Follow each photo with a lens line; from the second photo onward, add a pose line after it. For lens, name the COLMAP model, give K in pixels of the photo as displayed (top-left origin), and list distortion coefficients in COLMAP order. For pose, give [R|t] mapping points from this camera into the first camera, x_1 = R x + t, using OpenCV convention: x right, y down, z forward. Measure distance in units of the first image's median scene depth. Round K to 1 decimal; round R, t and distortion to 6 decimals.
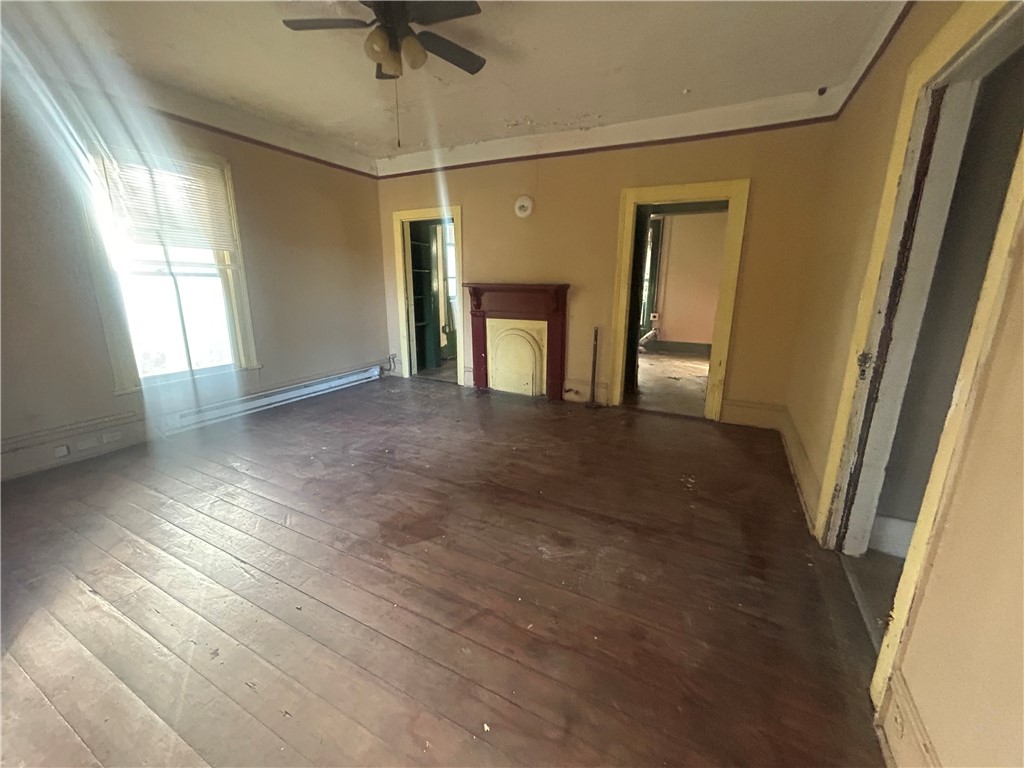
lens RADIAL K [[415.9, 0, 508.6], [0, 415.9, 382.2], [0, 0, 1]] dist [-0.001502, 0.002055]
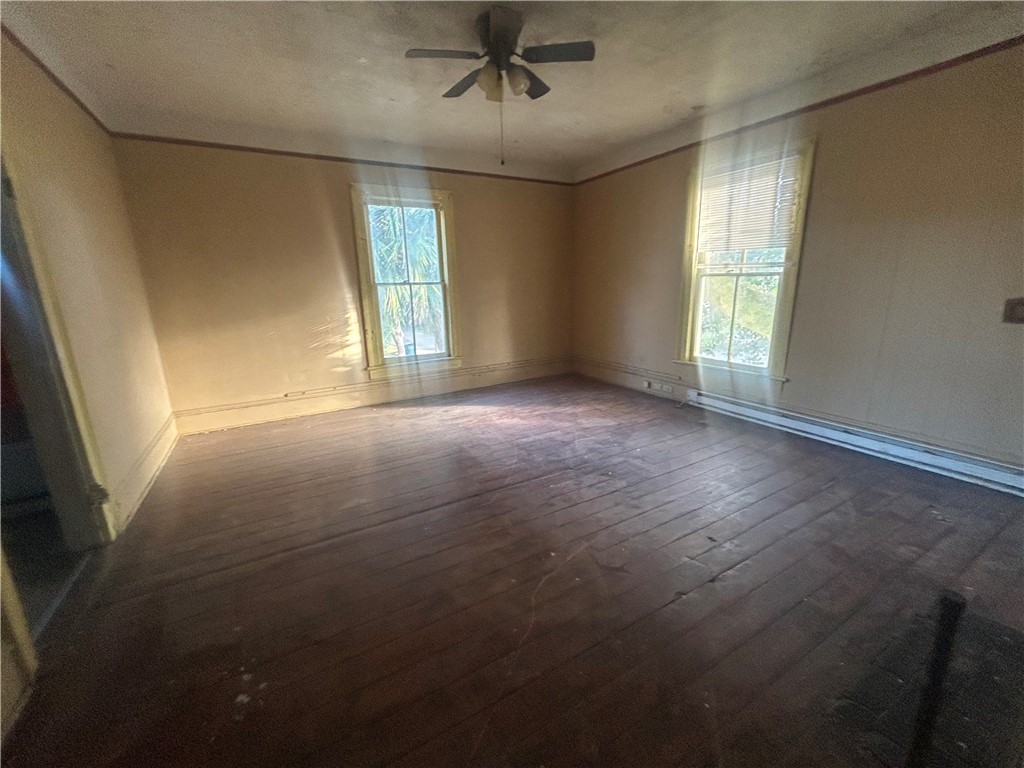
lens RADIAL K [[415.9, 0, 511.3], [0, 415.9, 382.7], [0, 0, 1]] dist [-0.001502, 0.002055]
pose [[-0.541957, 0.198891, -0.816532, 0.514075], [-0.185414, 0.919354, 0.347001, -0.284527], [0.819698, 0.339456, -0.461373, 1.186144]]
